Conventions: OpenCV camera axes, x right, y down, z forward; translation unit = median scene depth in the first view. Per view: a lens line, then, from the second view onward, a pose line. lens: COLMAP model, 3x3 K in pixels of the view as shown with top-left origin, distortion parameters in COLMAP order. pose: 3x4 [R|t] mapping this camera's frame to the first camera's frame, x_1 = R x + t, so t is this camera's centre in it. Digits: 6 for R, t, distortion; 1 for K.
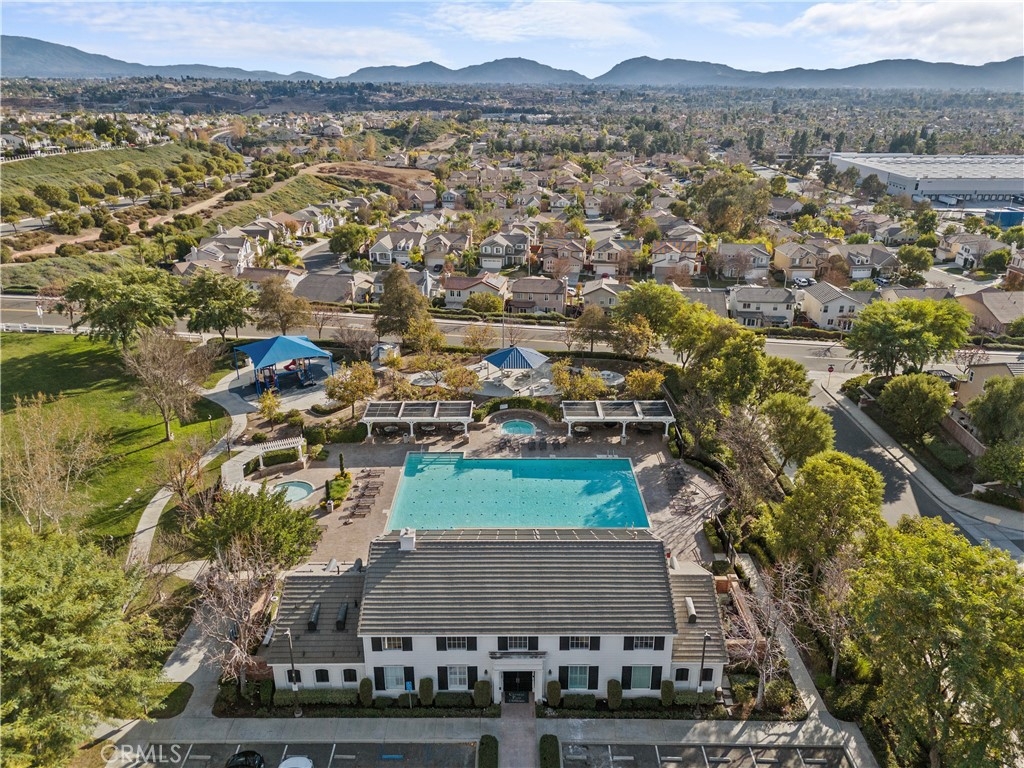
lens RADIAL K [[743.9, 0, 512.0], [0, 743.9, 384.0], [0, 0, 1]] dist [0.089543, -0.100122]
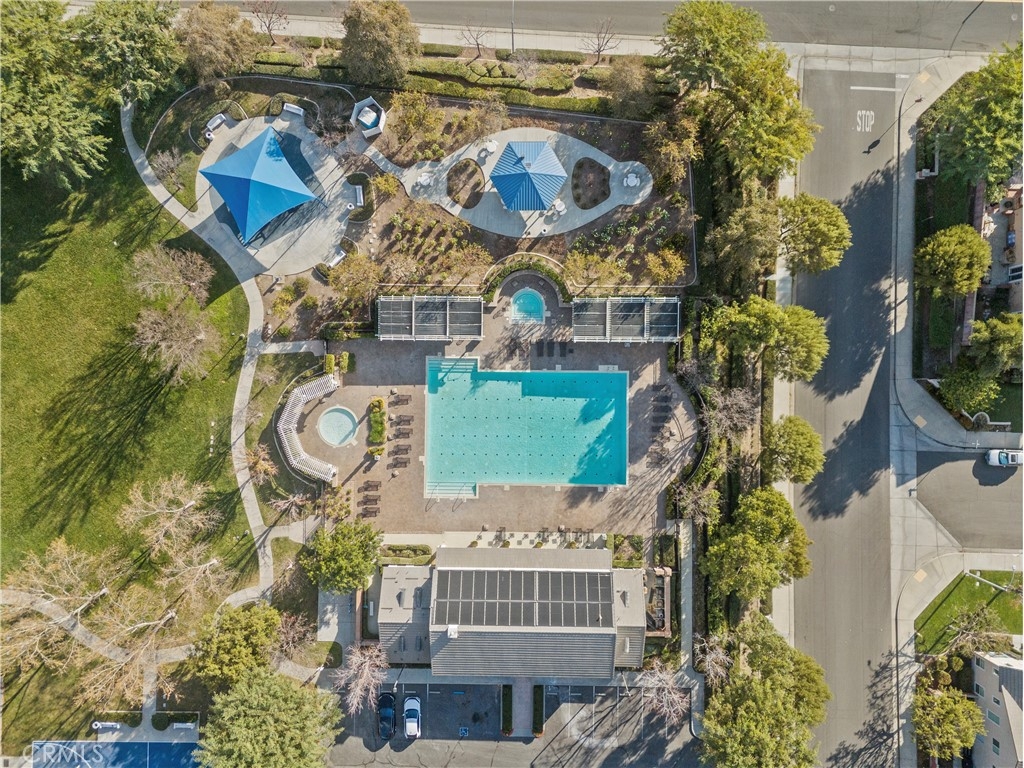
lens RADIAL K [[743.9, 0, 512.0], [0, 743.9, 384.0], [0, 0, 1]] dist [0.089543, -0.100122]
pose [[0.999812, 0.007738, -0.017794, 0.005547], [0.013442, 0.385137, 0.922762, -0.936274], [0.013994, -0.922827, 0.384960, 0.567611]]
